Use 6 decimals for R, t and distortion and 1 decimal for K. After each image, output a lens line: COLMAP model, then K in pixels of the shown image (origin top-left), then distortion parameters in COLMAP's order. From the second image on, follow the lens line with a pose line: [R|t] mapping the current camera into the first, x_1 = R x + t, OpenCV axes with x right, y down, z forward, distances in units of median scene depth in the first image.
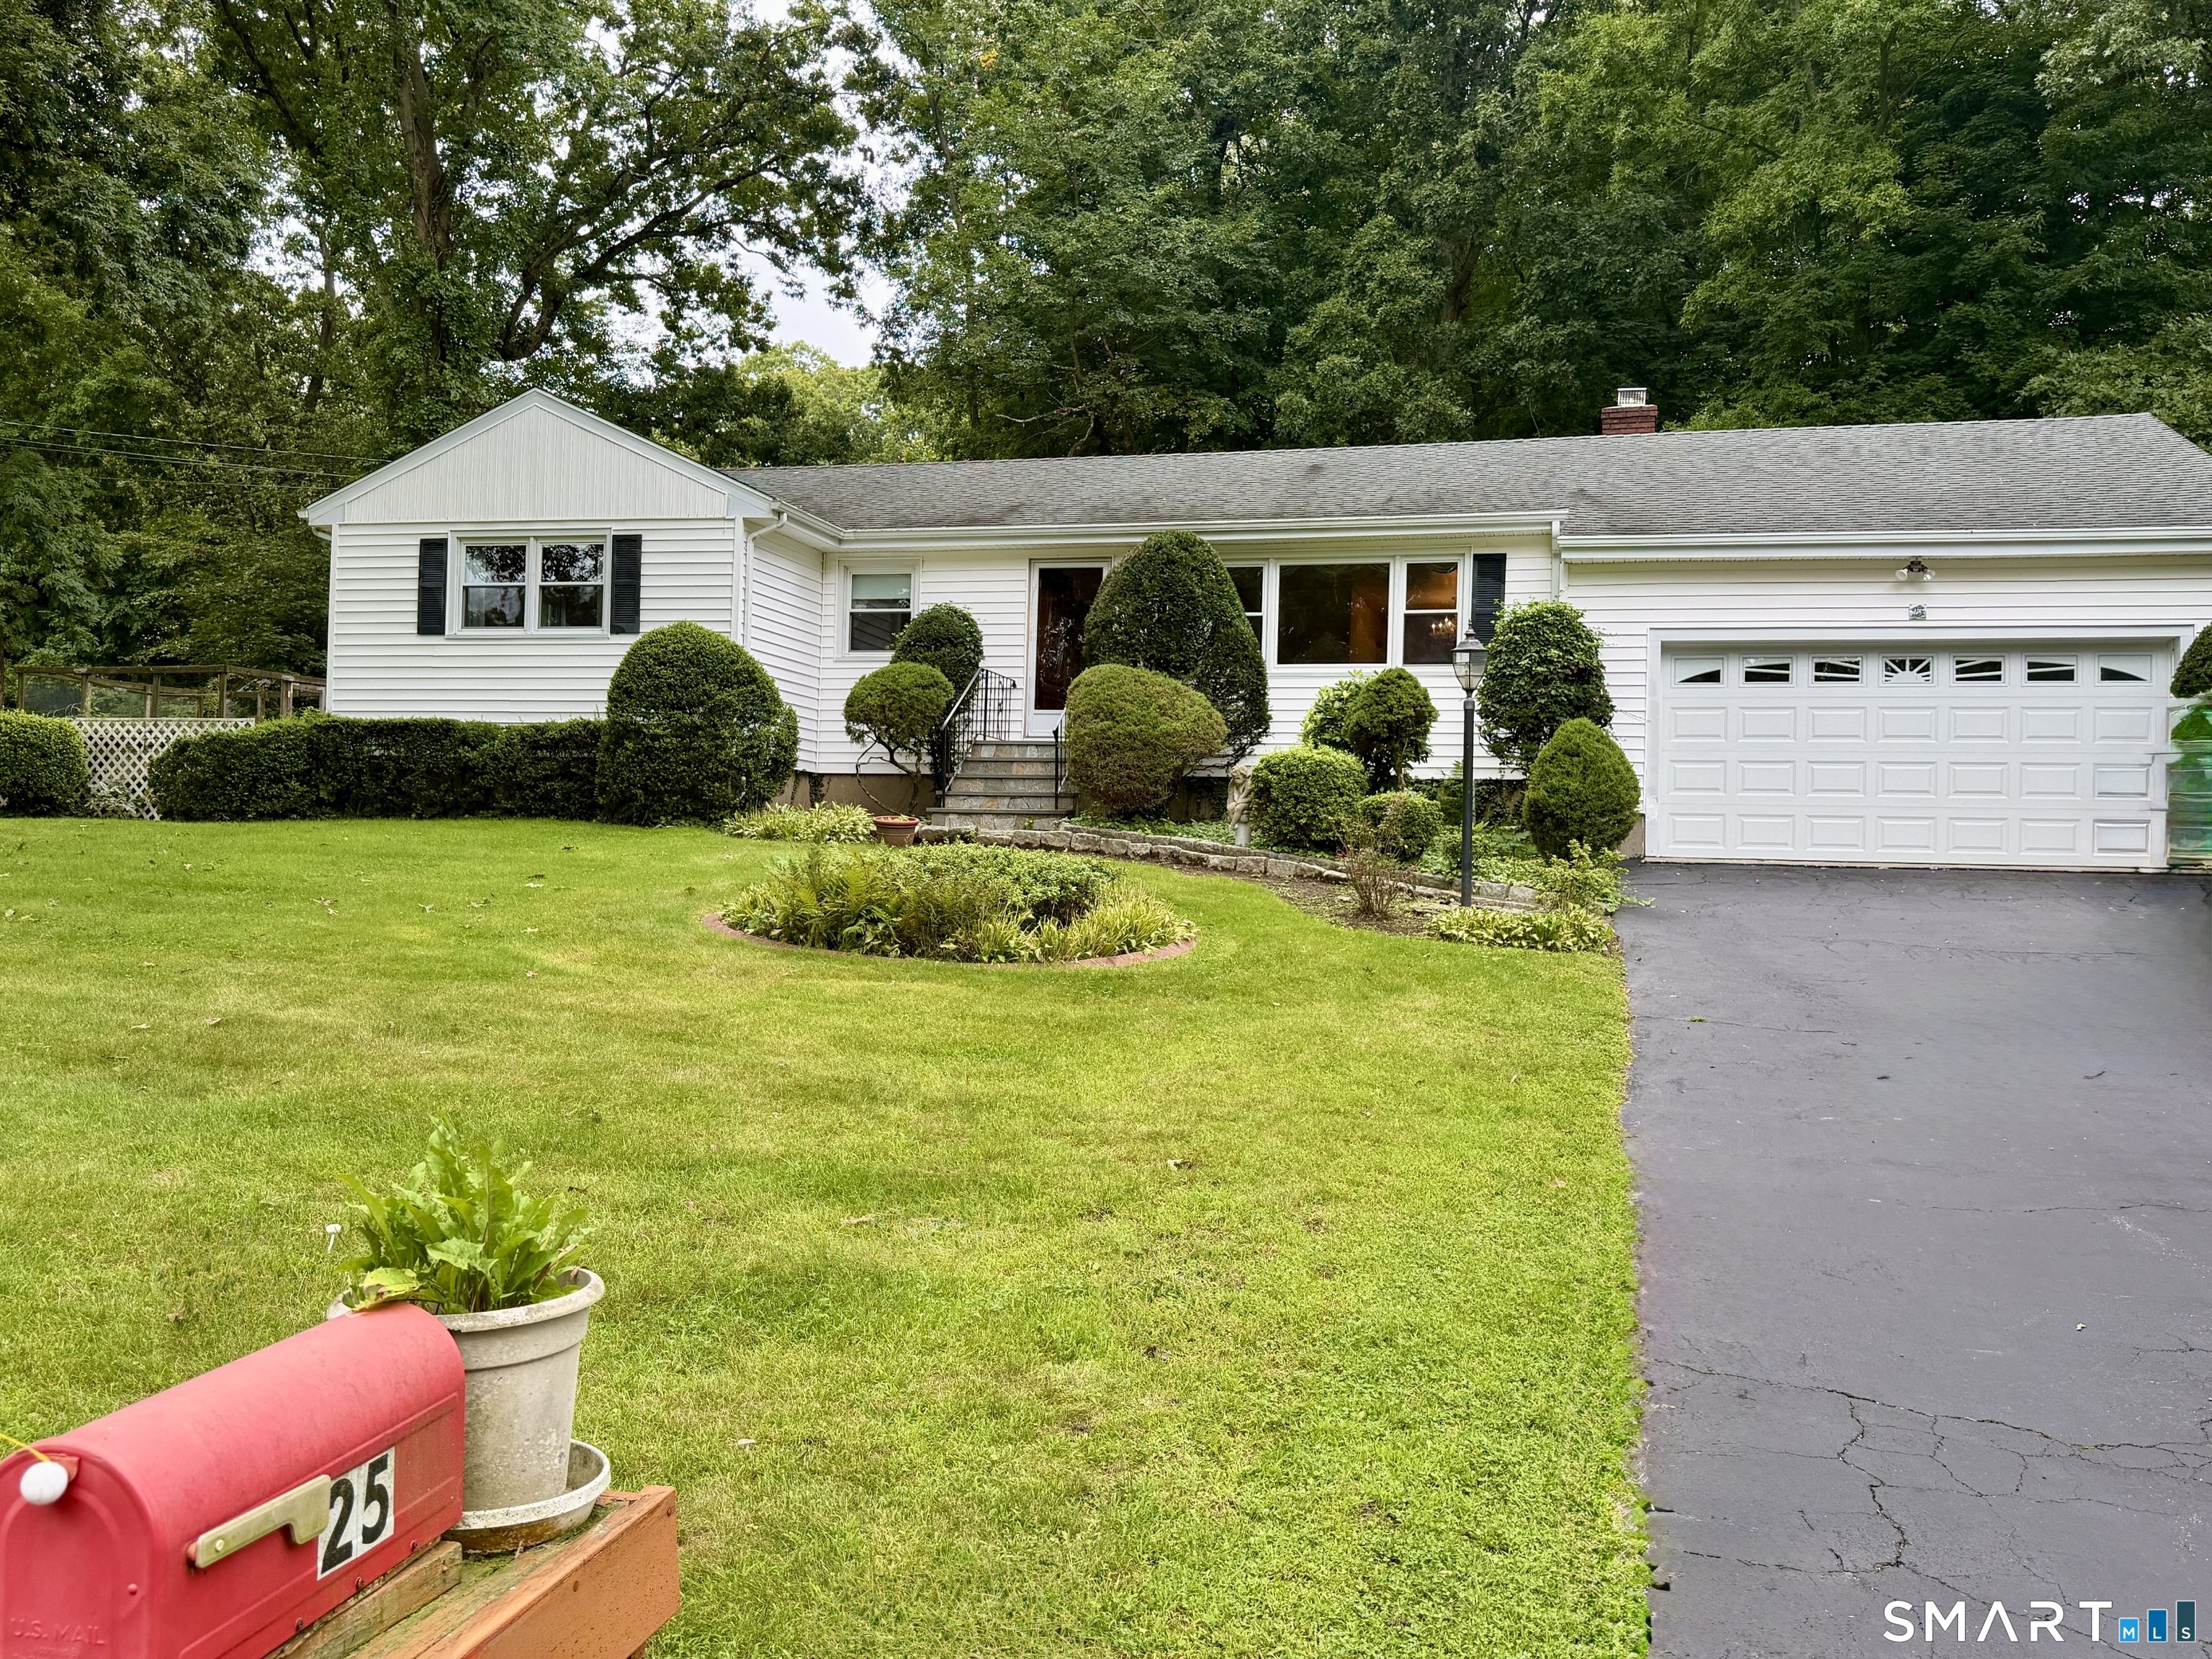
lens RADIAL K [[1885.1, 0, 1053.7], [0, 1885.1, 842.7], [0, 0, 1]] dist [0.085296, -0.102760]
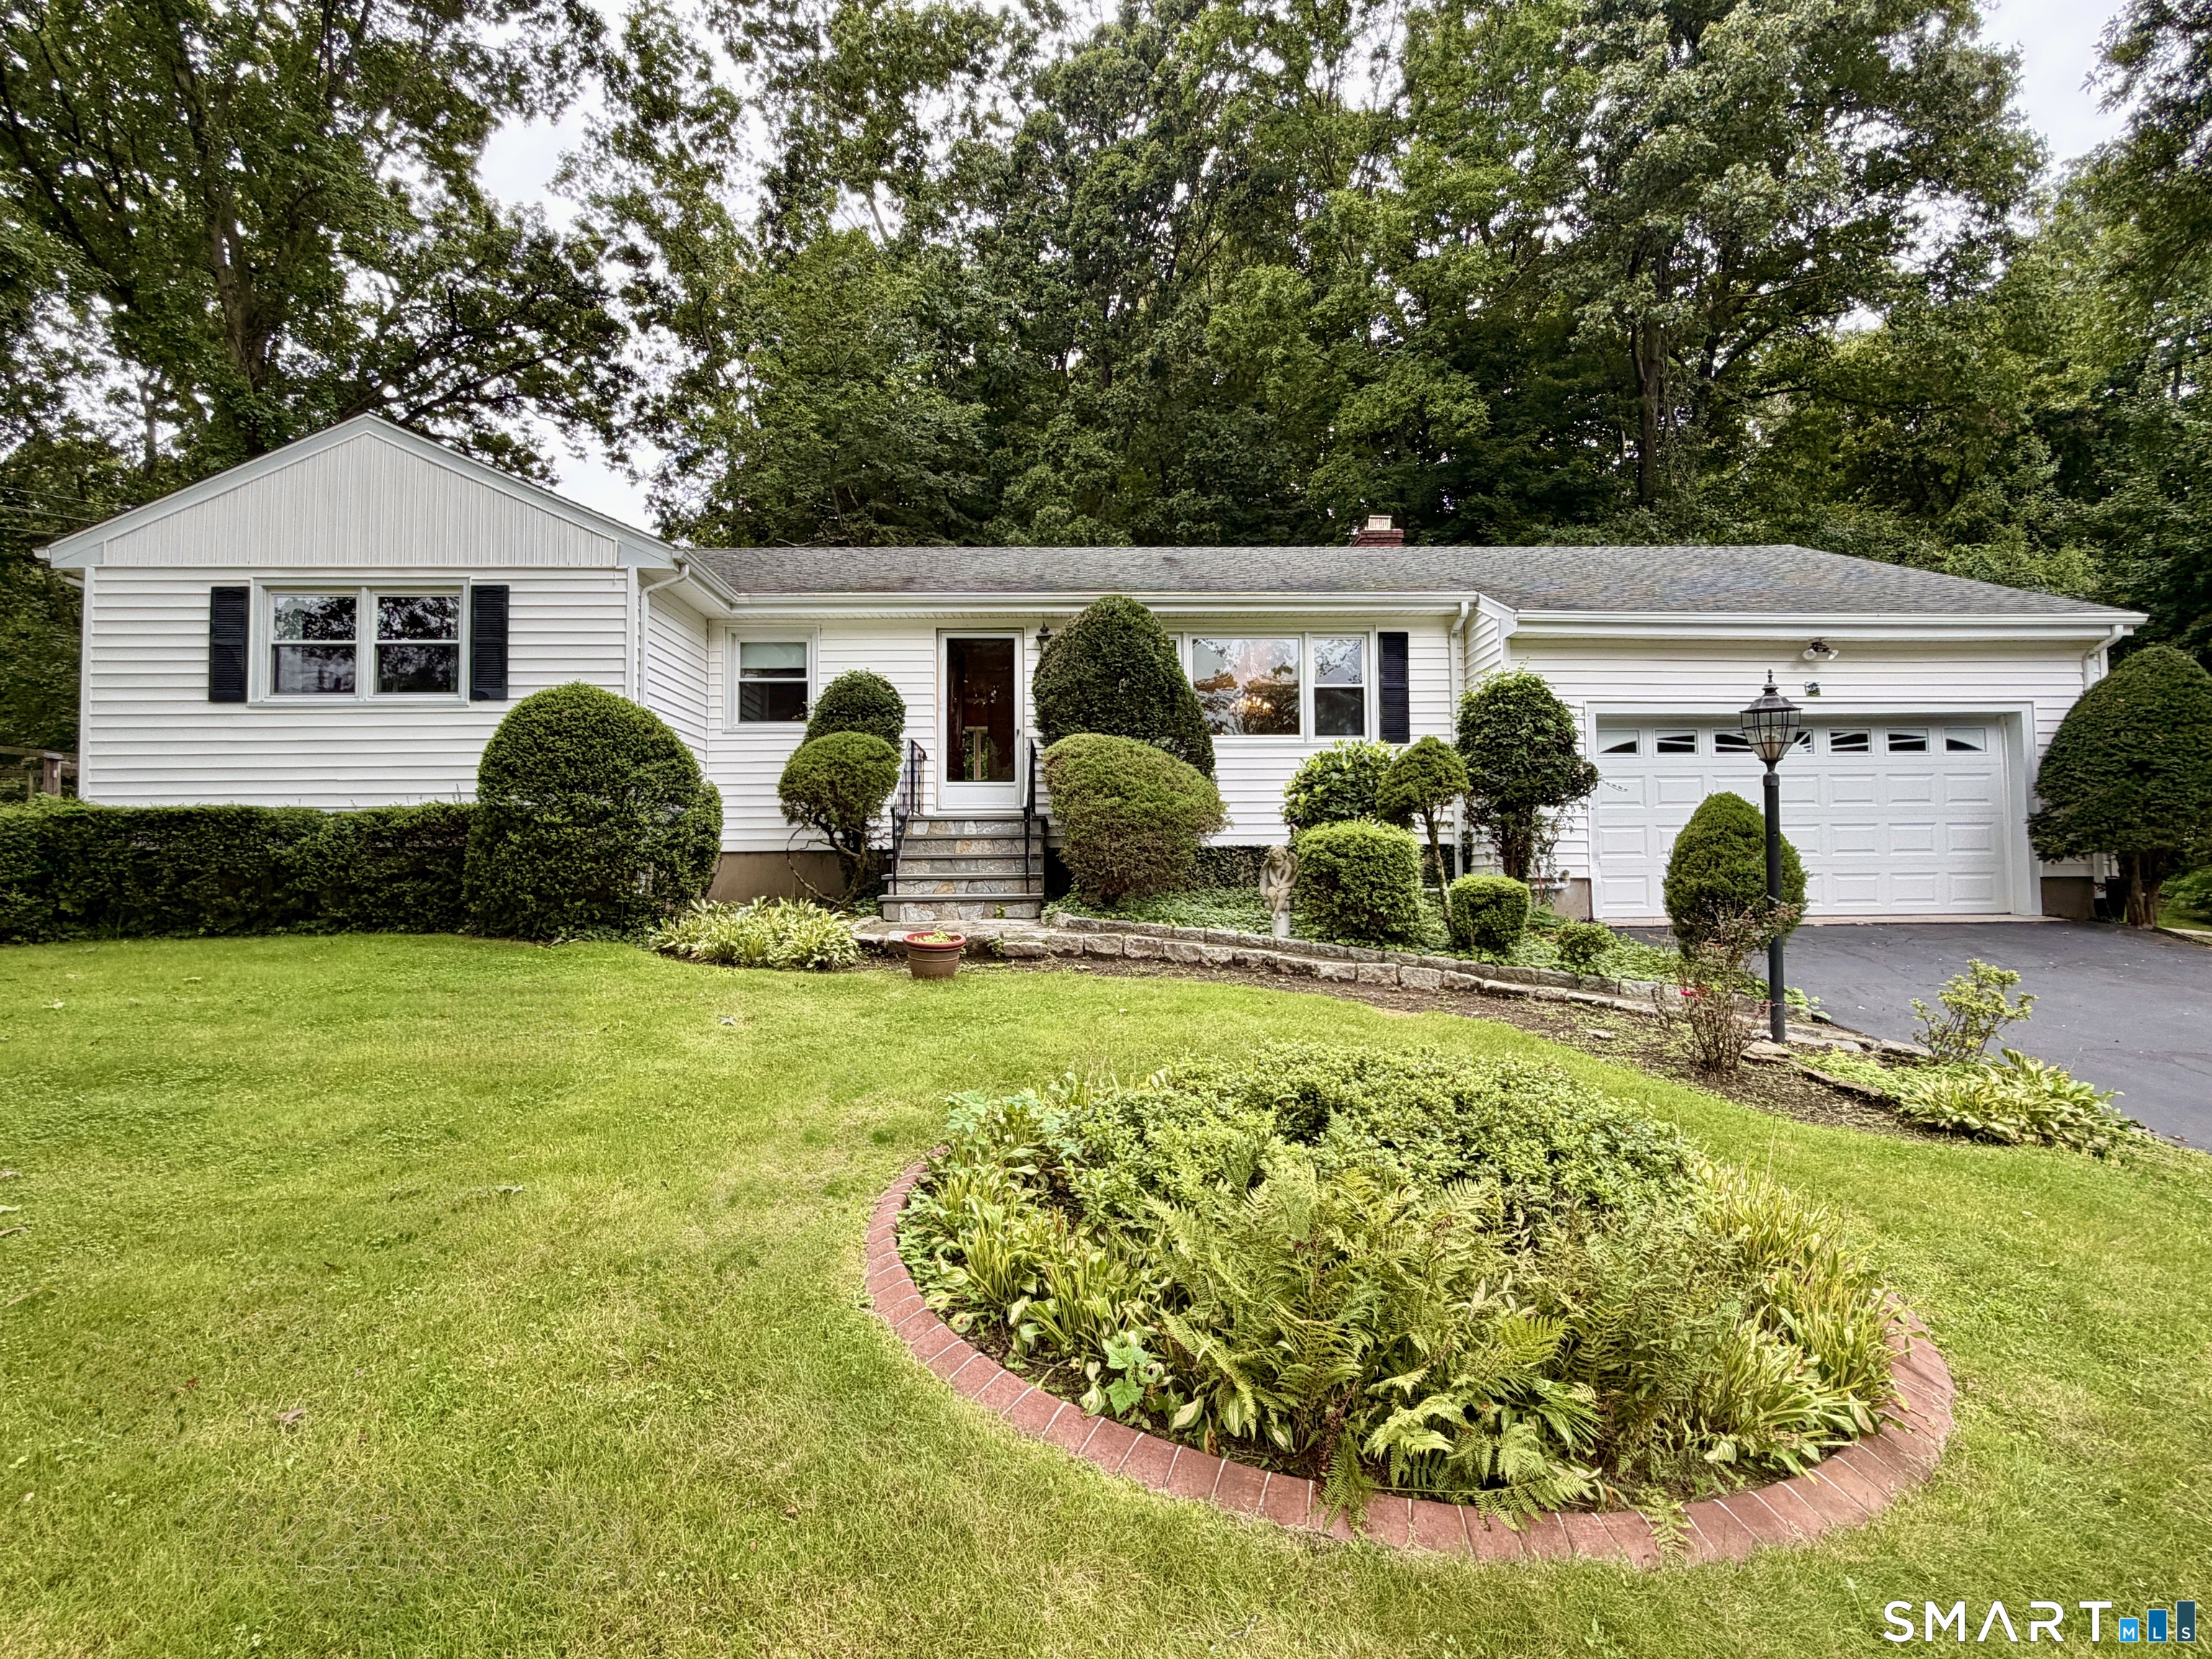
lens RADIAL K [[1194.4, 0, 1109.3], [0, 1194.4, 837.1], [0, 0, 1]] dist [-0.011033, 0.010925]
pose [[0.954582, -0.024837, 0.296911, -0.116416], [0.029813, 0.999480, -0.012244, -0.032827], [-0.296453, 0.020540, 0.954827, 0.391852]]
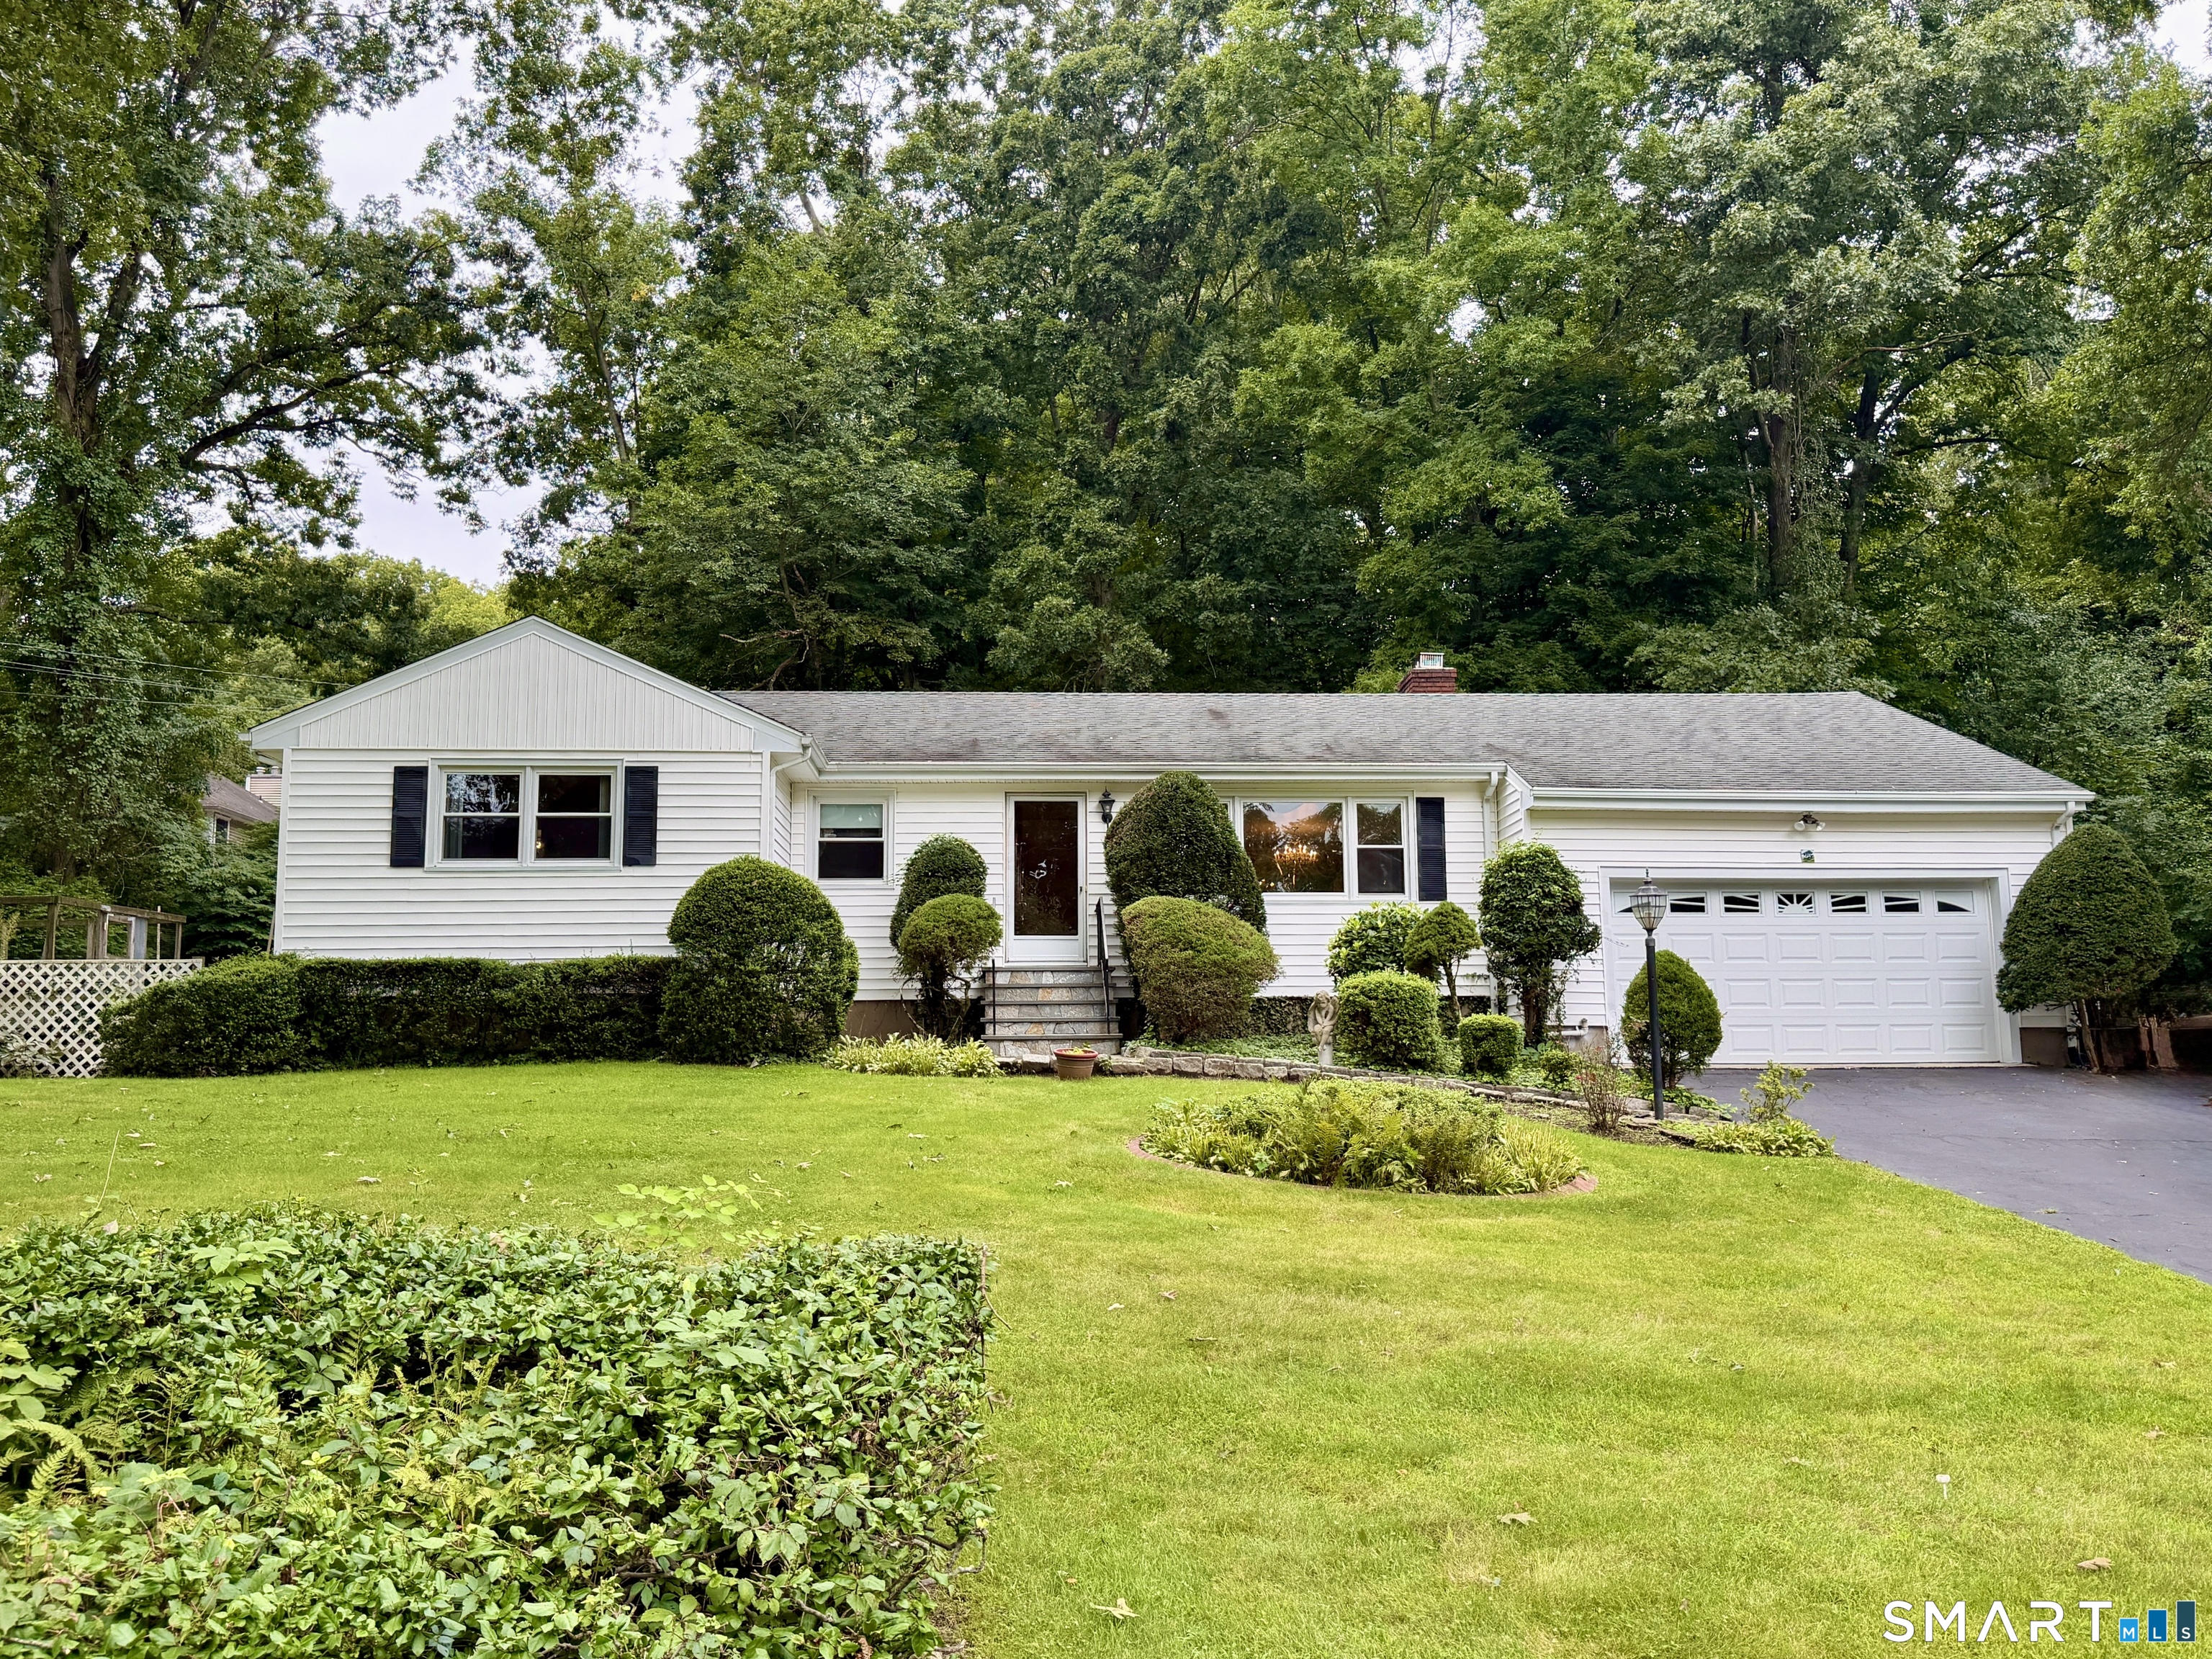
lens RADIAL K [[1840.2, 0, 1102.3], [0, 1840.2, 836.3], [0, 0, 1]] dist [0.098520, -0.088007]
pose [[0.949494, 0.006625, 0.313716, -0.289204], [0.027736, 0.994092, -0.104938, -0.017568], [-0.312558, 0.108340, 0.943700, 0.017054]]
